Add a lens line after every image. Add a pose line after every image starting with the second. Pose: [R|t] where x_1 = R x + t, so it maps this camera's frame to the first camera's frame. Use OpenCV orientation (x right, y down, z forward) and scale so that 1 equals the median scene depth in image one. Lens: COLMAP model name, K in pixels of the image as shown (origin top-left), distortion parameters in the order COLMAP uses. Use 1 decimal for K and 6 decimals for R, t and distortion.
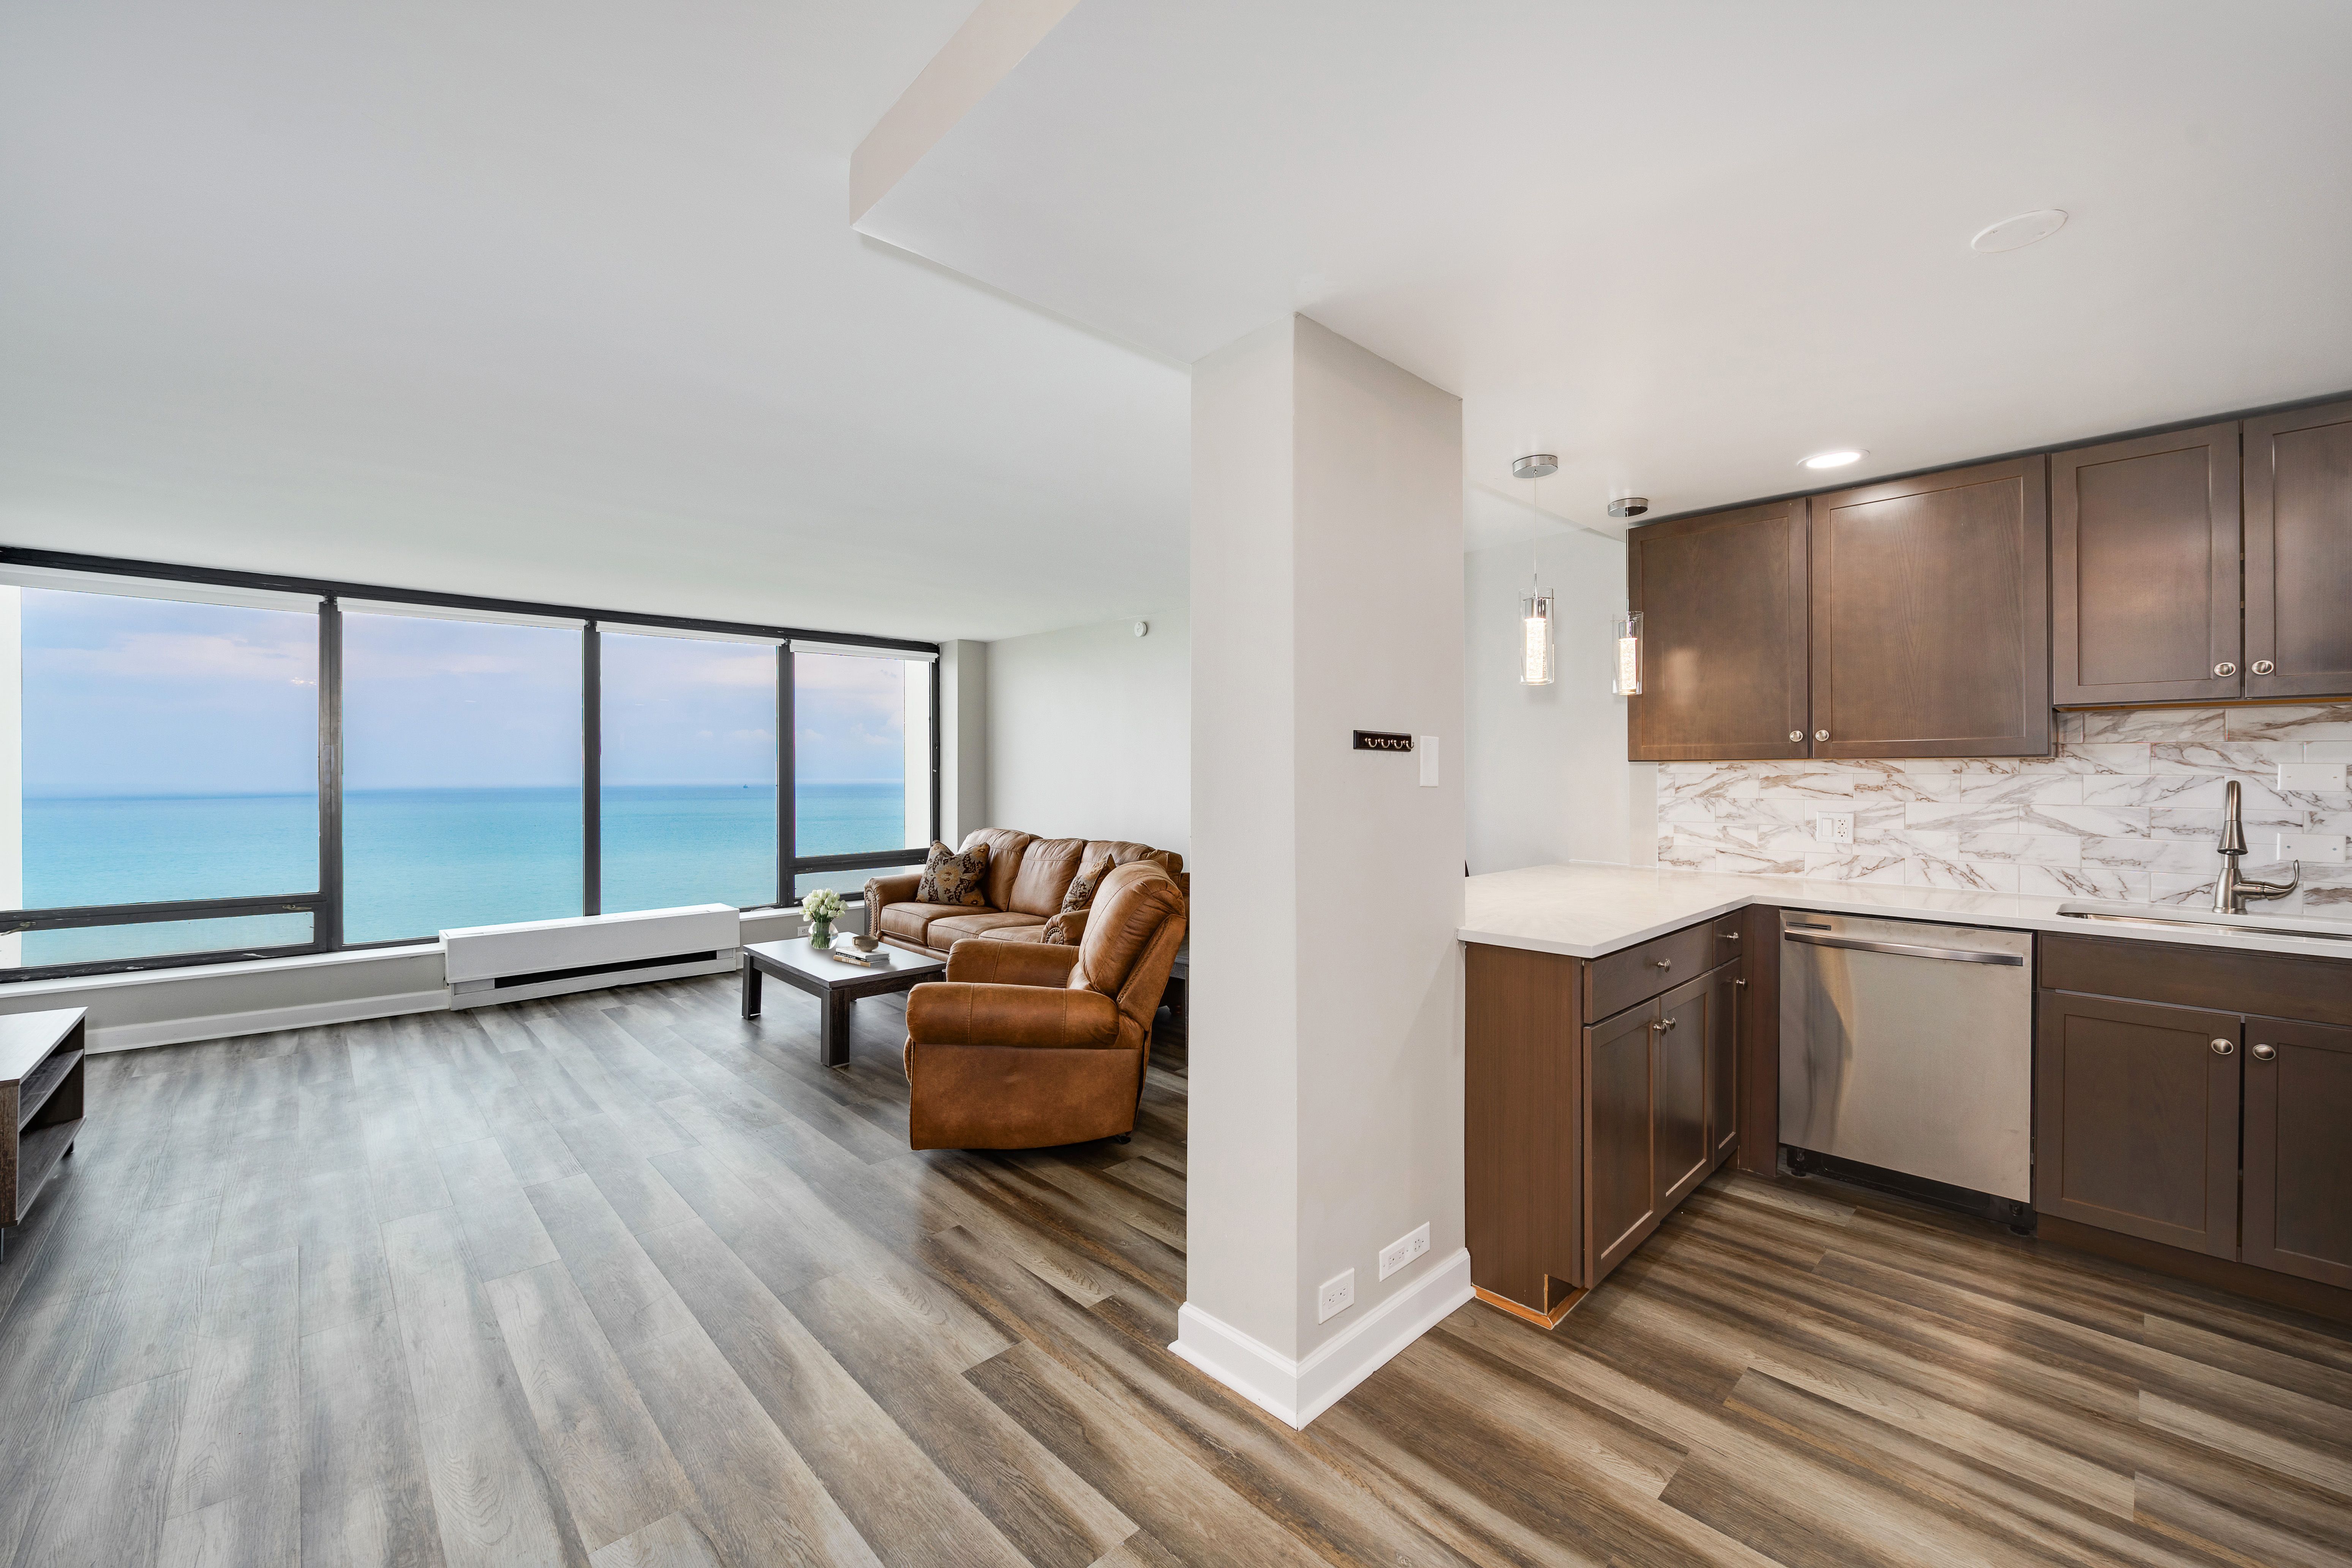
lens RADIAL K [[928.0, 0, 1178.3], [0, 928.0, 774.1], [0, 0, 1]] dist [-0.007729, -0.000403]
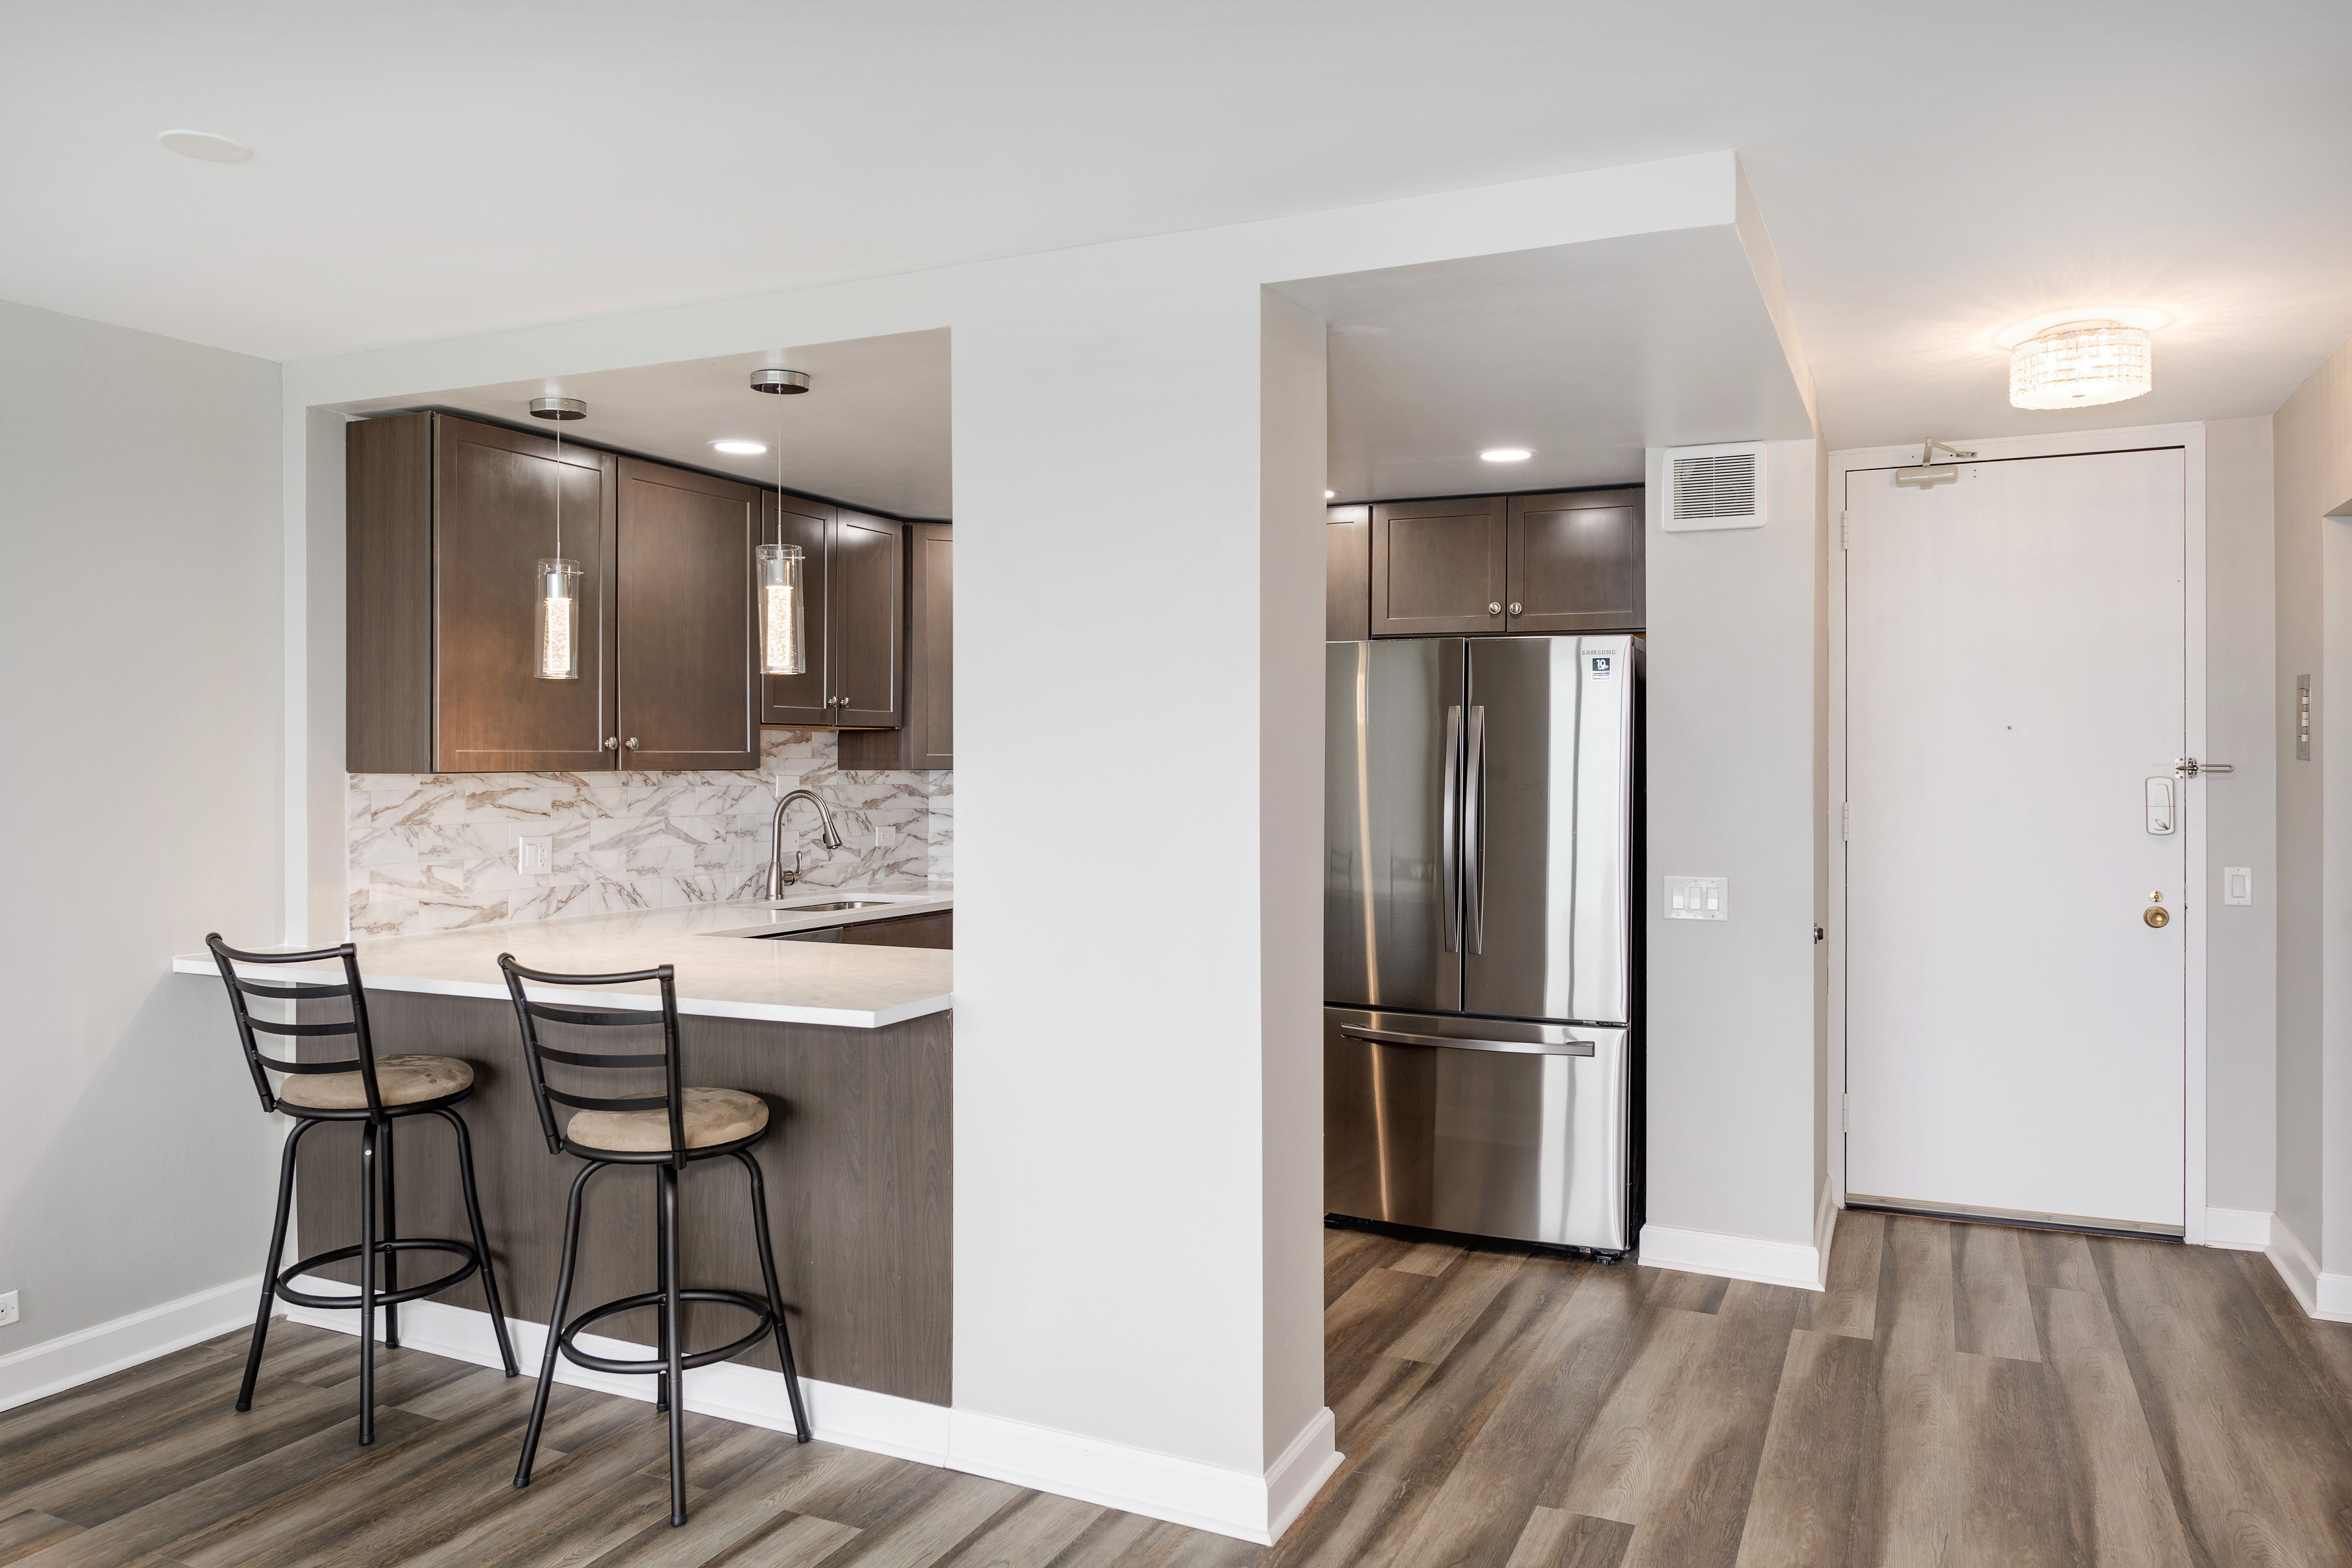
lens RADIAL K [[1525.0, 0, 1176.0], [0, 1525.0, 784.0], [0, 0, 1]] dist [-0.008056, -0.002015]
pose [[-0.337729, -0.011929, 0.941168, -0.784115], [0.002621, 0.999904, 0.013614, -0.022443], [-0.941240, 0.007064, -0.337665, 1.003229]]
